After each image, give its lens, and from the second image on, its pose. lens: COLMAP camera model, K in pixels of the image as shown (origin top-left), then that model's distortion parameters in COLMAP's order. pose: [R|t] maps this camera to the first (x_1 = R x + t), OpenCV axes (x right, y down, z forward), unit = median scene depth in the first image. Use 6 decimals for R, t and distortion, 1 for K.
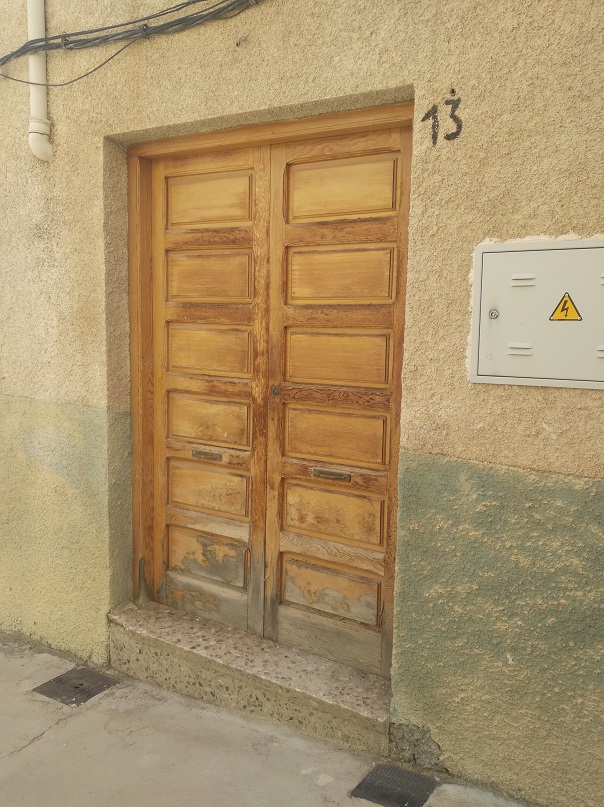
lens RADIAL K [[703.9, 0, 301.5], [0, 703.9, 392.9], [0, 0, 1]] dist [0.012033, 0.001455]
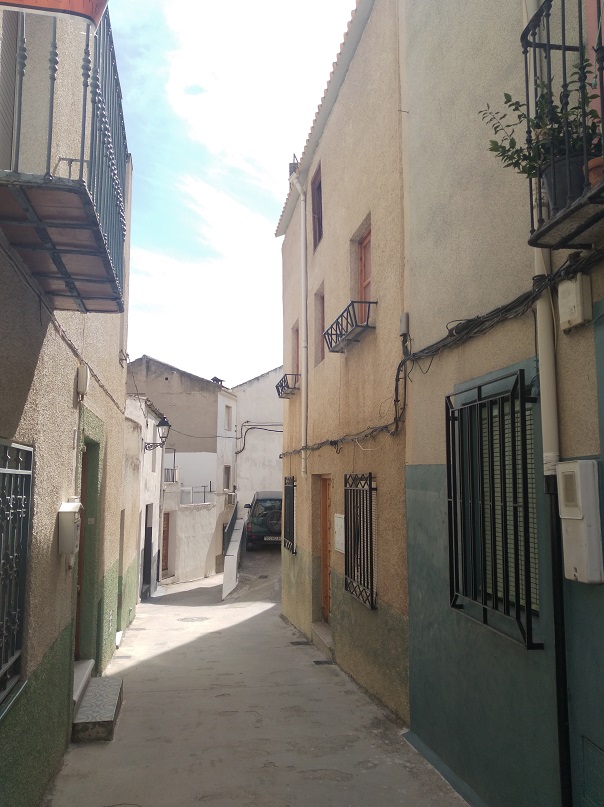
lens RADIAL K [[700.2, 0, 302.0], [0, 700.2, 403.5], [0, 0, 1]] dist [0.120147, -0.004742]
pose [[0.668403, -0.098643, -0.737229, 2.215756], [-0.072123, 0.977901, -0.196235, -0.020421], [0.740294, 0.184335, 0.646517, -1.307127]]
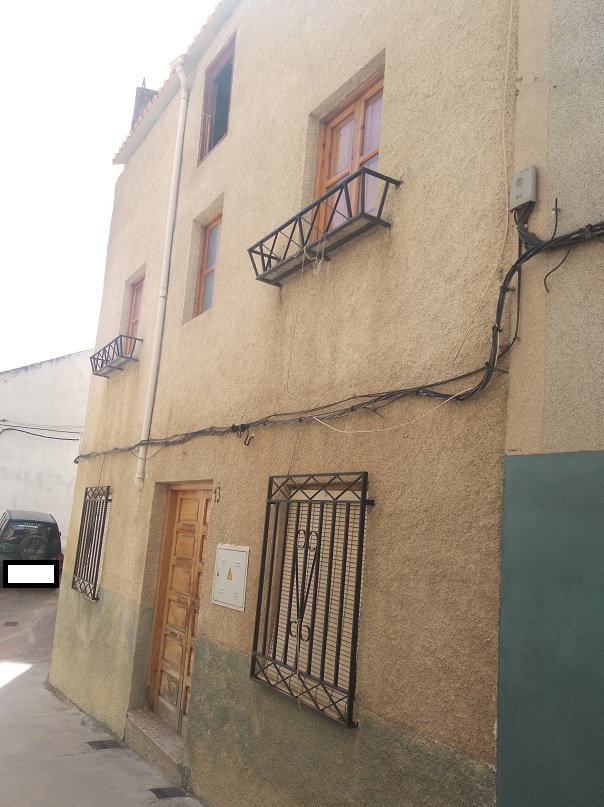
lens RADIAL K [[703.9, 0, 301.5], [0, 703.9, 392.9], [0, 0, 1]] dist [0.012033, 0.001455]
pose [[0.889703, -0.034562, -0.455231, 1.172958], [-0.112943, 0.949474, -0.292820, -0.018146], [0.442350, 0.311938, 0.840846, -0.799027]]
